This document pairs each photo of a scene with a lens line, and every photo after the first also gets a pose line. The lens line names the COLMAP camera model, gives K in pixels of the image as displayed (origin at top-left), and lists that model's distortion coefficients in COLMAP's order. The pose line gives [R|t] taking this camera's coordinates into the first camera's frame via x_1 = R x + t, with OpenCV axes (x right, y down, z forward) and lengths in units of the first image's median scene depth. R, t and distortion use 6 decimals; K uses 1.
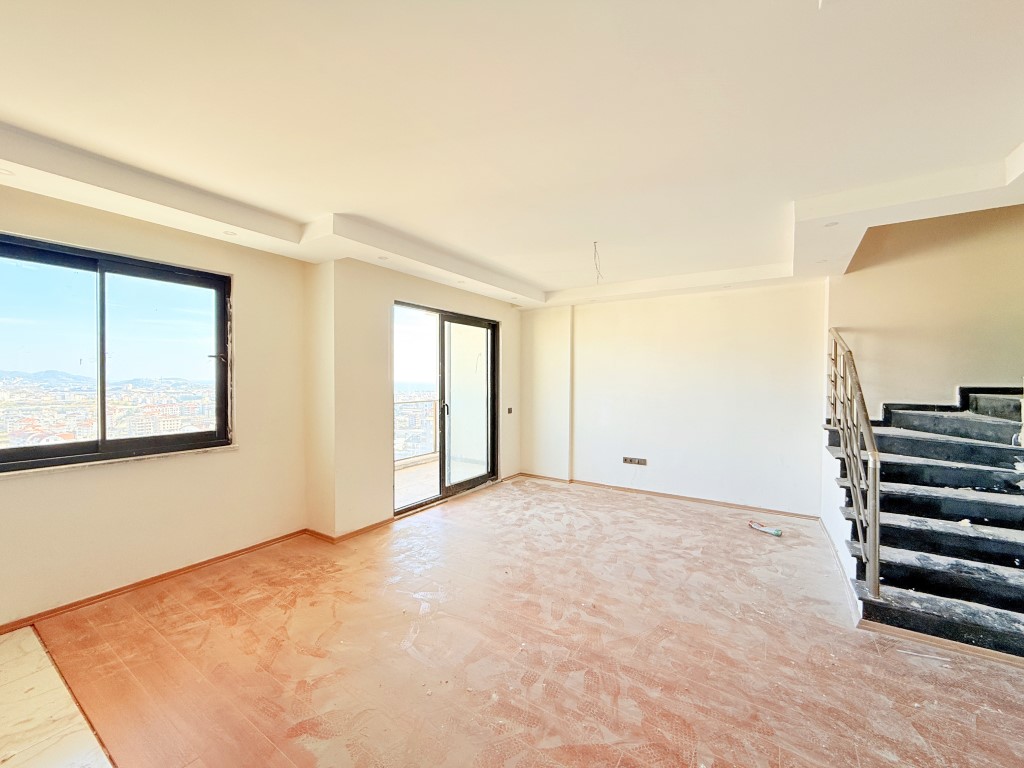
lens RADIAL K [[409.0, 0, 509.4], [0, 409.0, 384.8], [0, 0, 1]] dist [0.000855, 0.000006]
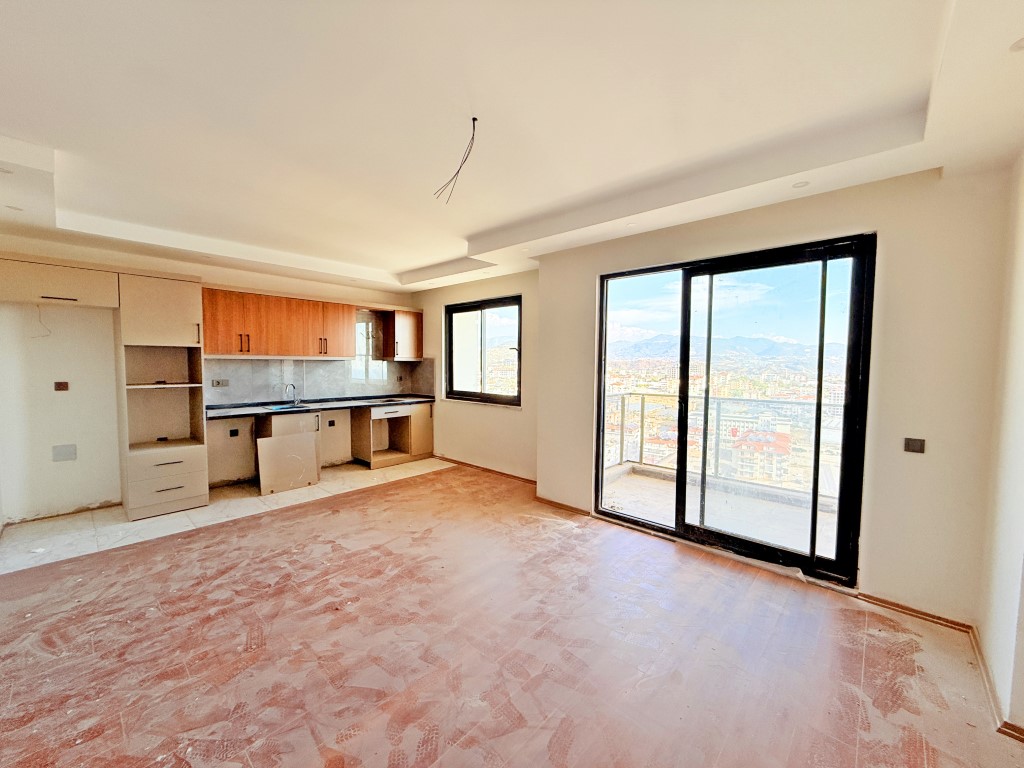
lens RADIAL K [[409.0, 0, 509.4], [0, 409.0, 384.8], [0, 0, 1]] dist [0.000855, 0.000006]
pose [[-0.165847, 0.046850, -0.985038, 0.901741], [-0.026448, 0.998300, 0.051934, -0.012505], [0.985797, 0.034666, -0.164326, 1.332720]]
